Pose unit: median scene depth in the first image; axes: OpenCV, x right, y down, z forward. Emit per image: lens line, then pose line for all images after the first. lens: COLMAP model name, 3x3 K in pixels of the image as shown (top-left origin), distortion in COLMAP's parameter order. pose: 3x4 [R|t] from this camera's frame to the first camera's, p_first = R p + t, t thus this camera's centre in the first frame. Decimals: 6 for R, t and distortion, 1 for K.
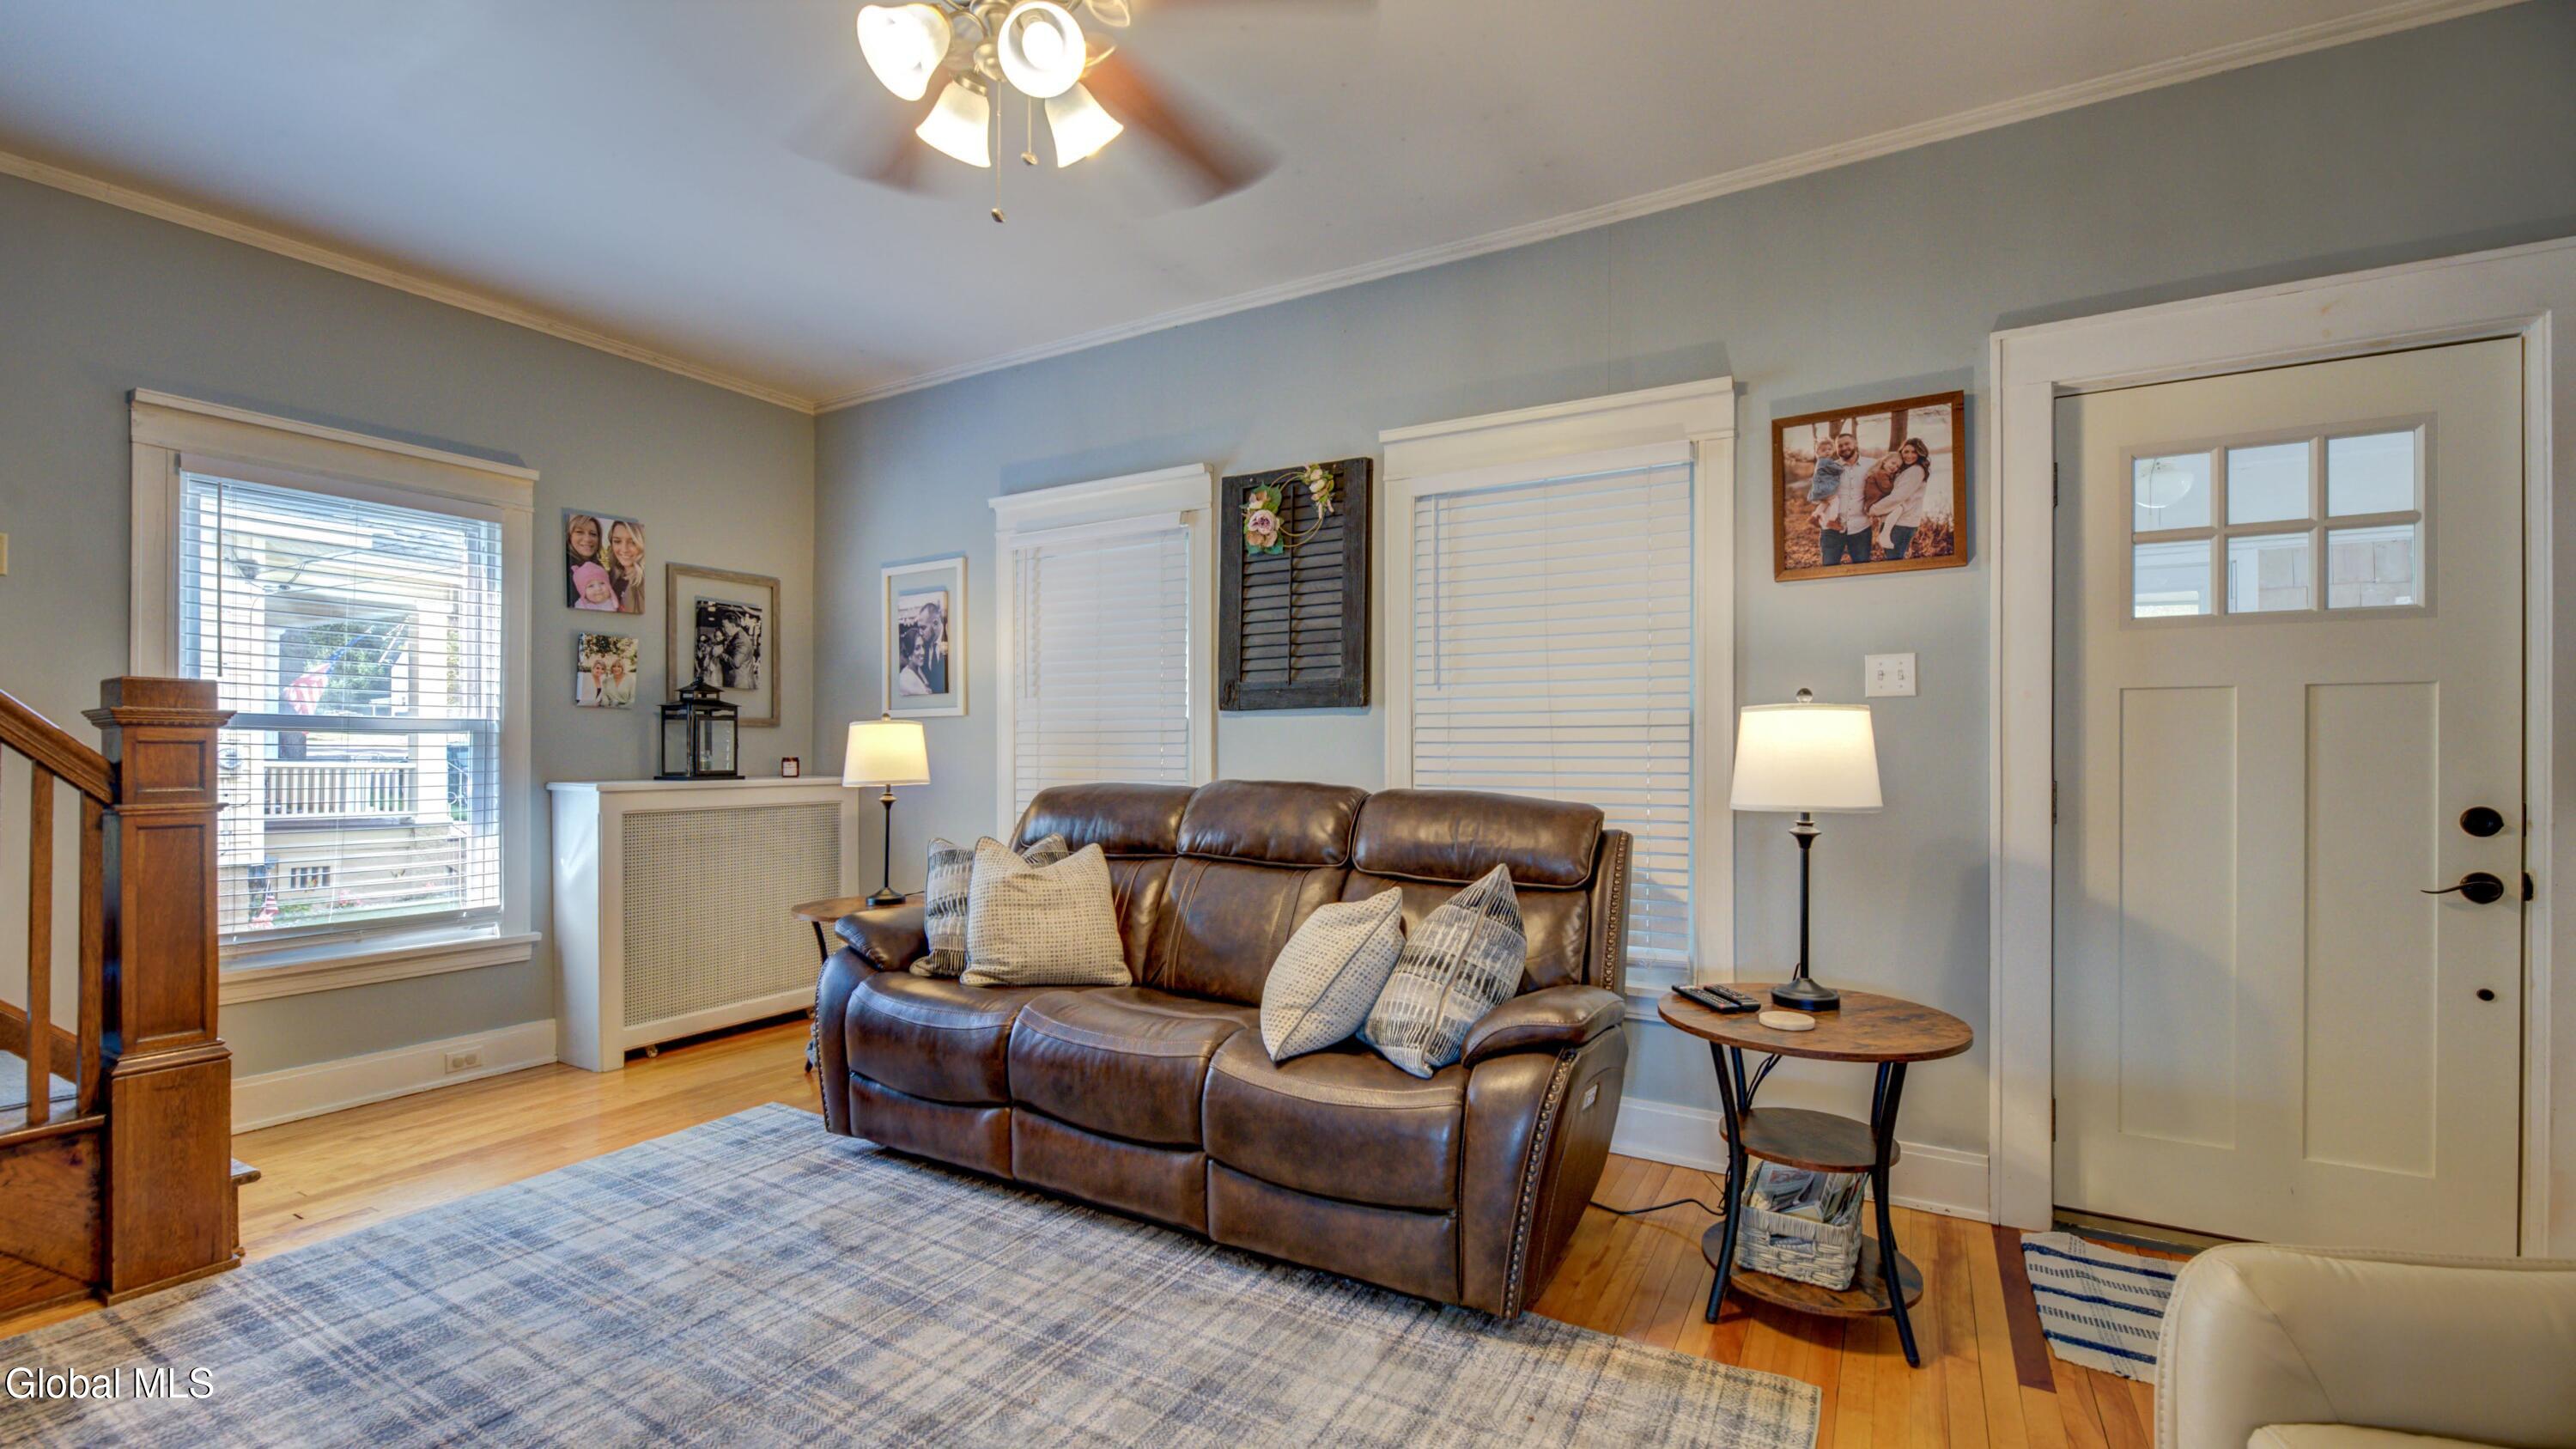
lens RADIAL K [[1067.0, 0, 1269.9], [0, 1067.0, 748.6], [0, 0, 1]] dist [-0.006692, -0.001182]
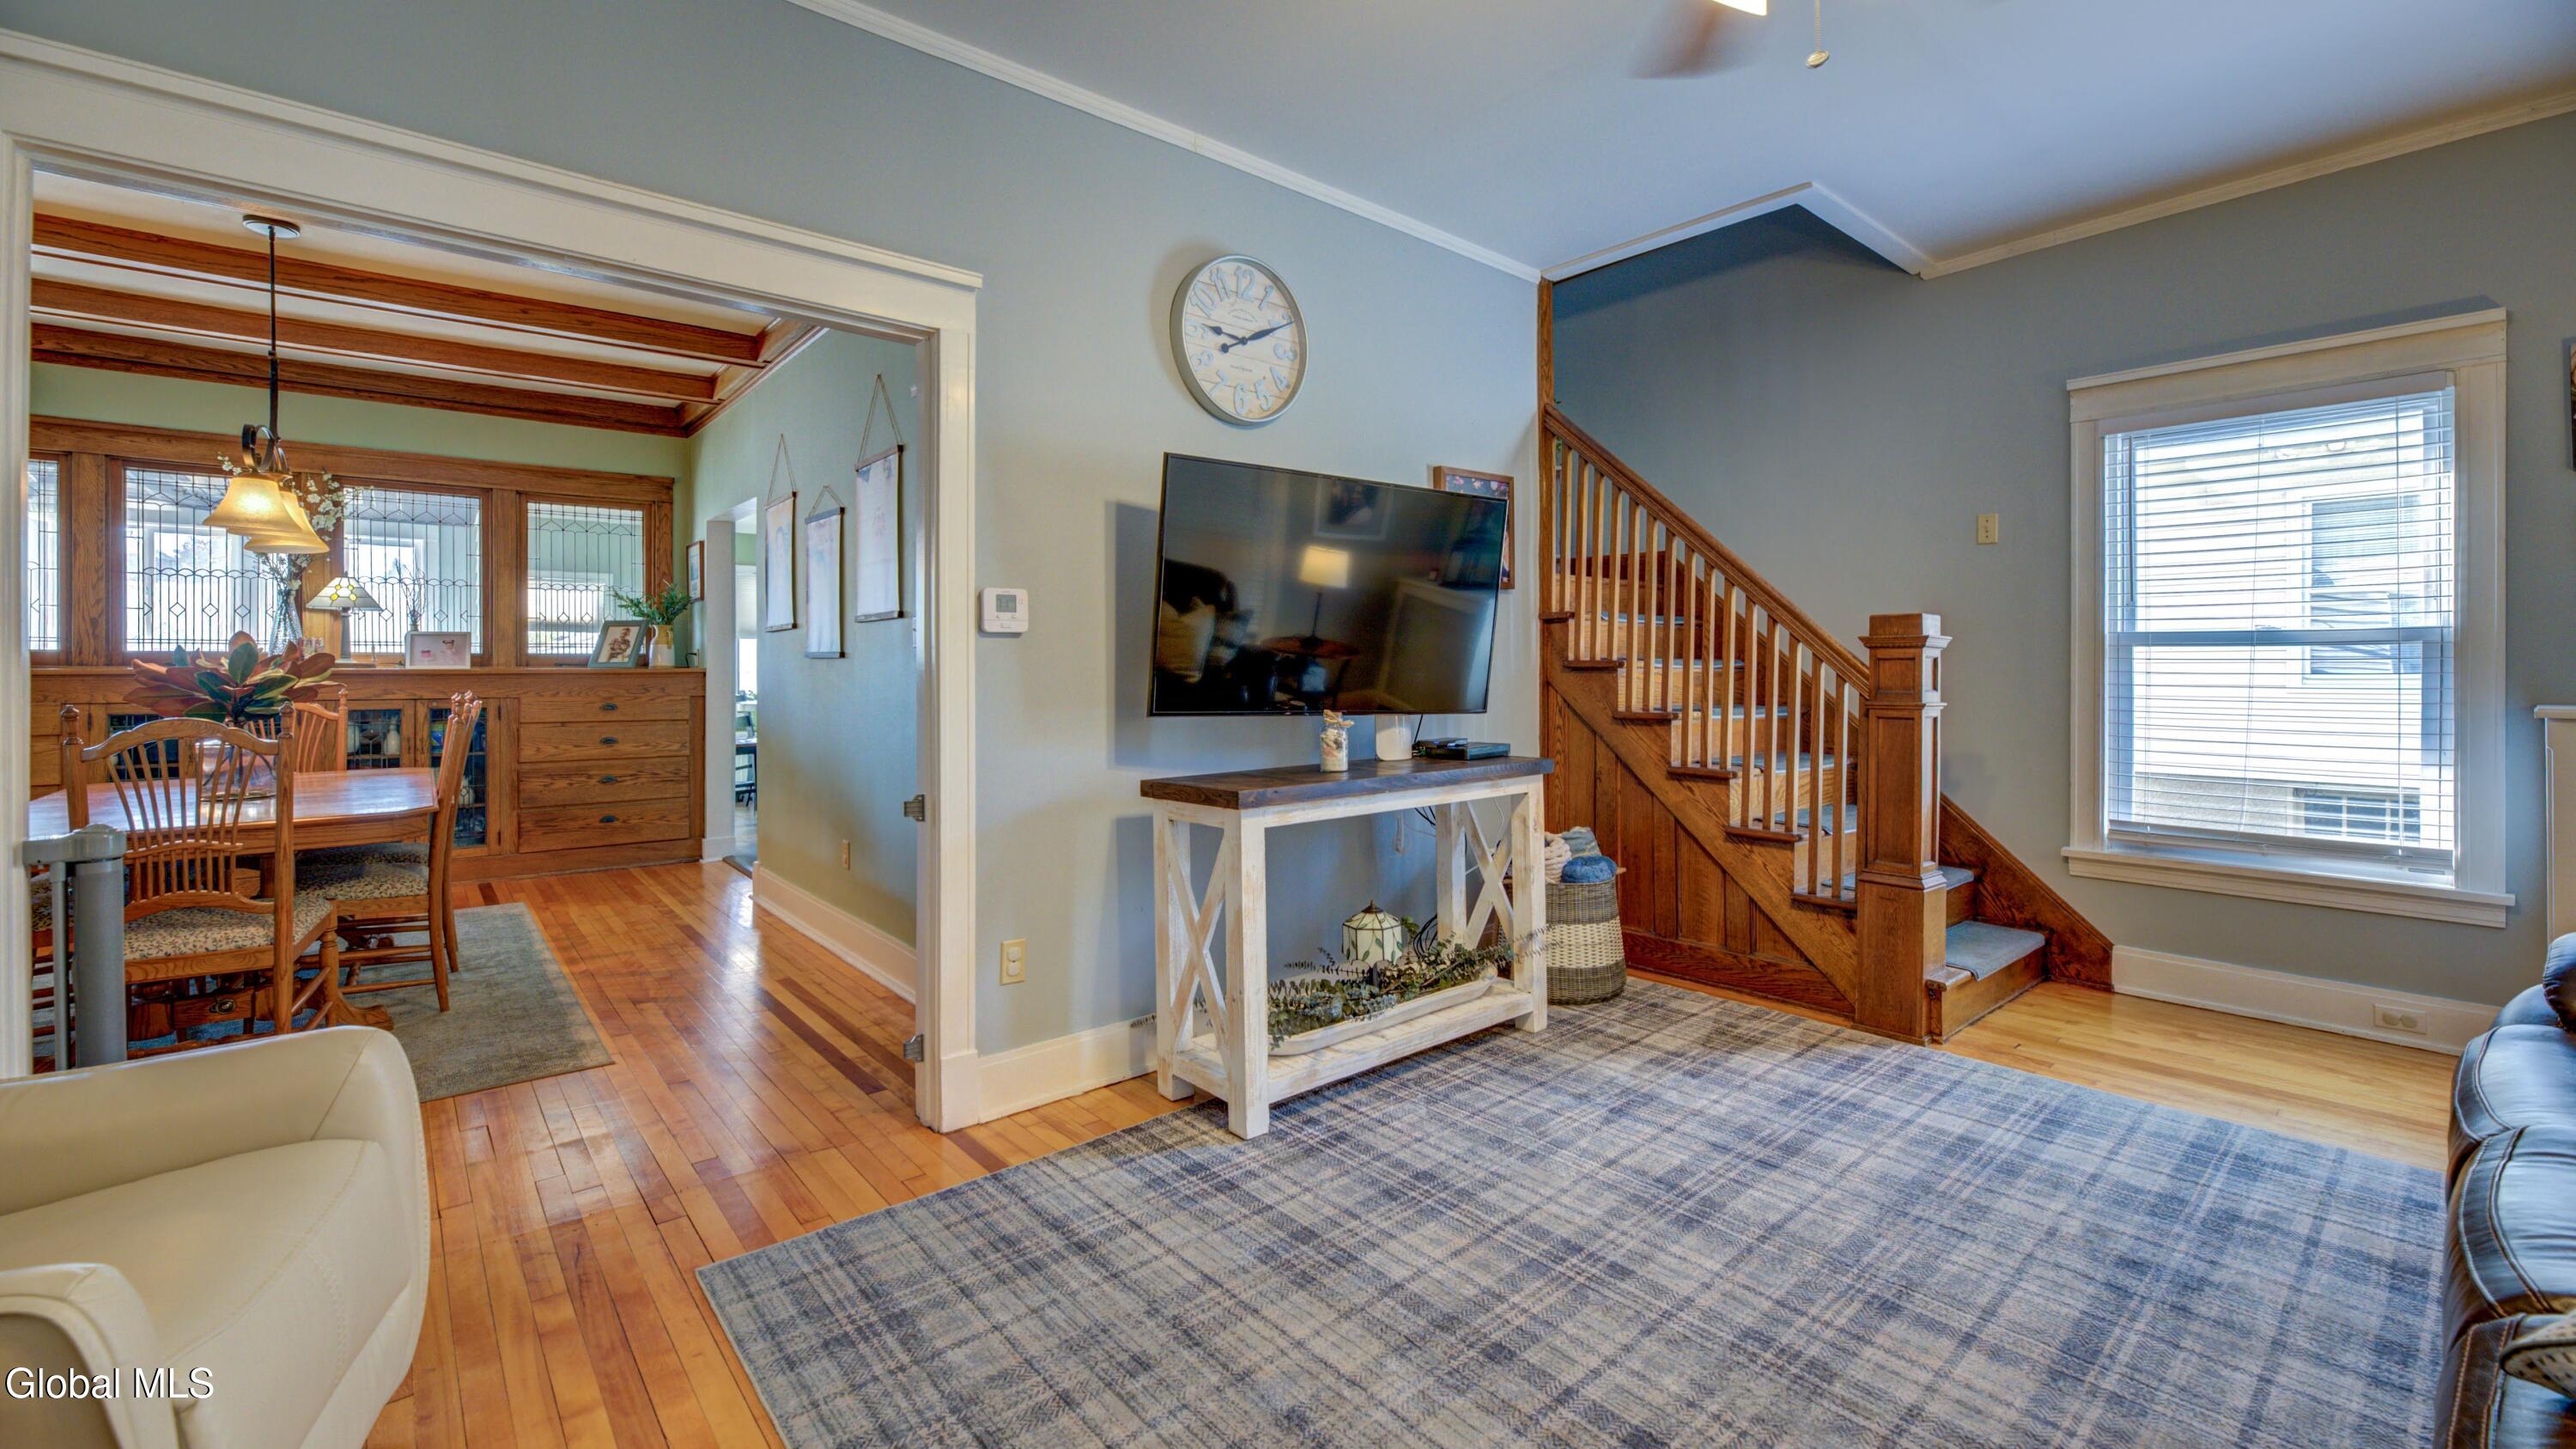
lens RADIAL K [[1067.0, 0, 1296.0], [0, 1067.0, 671.6], [0, 0, 1]] dist [-0.006692, -0.001182]
pose [[-0.324088, 0.001294, -0.946026, 0.552223], [0.002018, 0.999998, 0.000677, 0.008859], [0.946025, -0.001690, -0.324090, 0.663607]]
